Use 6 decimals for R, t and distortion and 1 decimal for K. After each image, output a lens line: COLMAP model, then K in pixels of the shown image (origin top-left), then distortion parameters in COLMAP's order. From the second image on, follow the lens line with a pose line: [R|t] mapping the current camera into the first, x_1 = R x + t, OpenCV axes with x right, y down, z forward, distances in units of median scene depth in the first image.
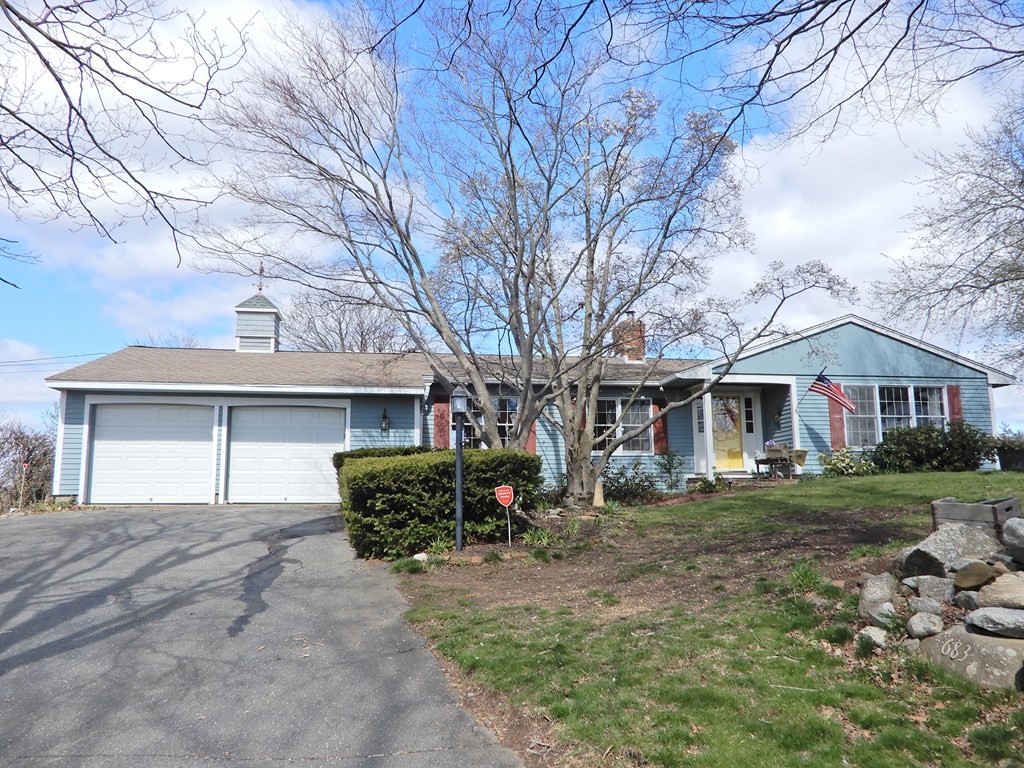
lens RADIAL K [[835.2, 0, 511.9], [0, 835.2, 390.1], [0, 0, 1]] dist [0.003670, 0.003158]
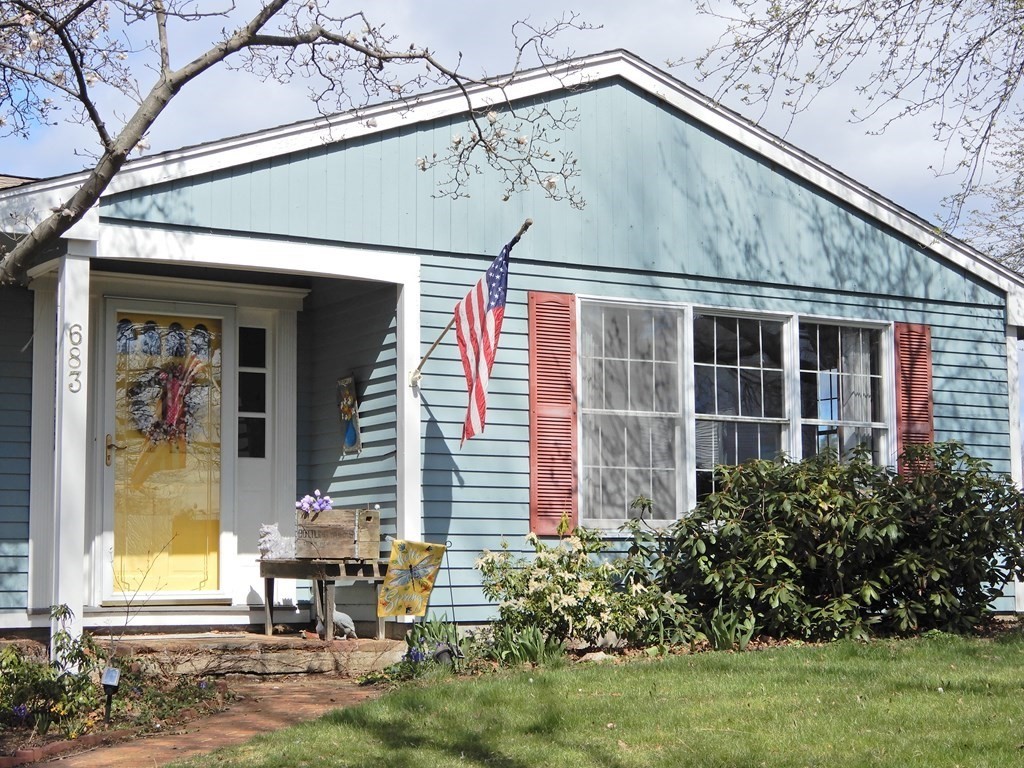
lens RADIAL K [[1915.6, 0, 512.0], [0, 1915.6, 384.4], [0, 0, 1]] dist [-0.072159, 0.000000]
pose [[0.935168, 0.044942, 0.351341, 0.150395], [-0.058029, 0.997955, 0.026802, 0.006221], [-0.349418, -0.045452, 0.935864, 0.405610]]
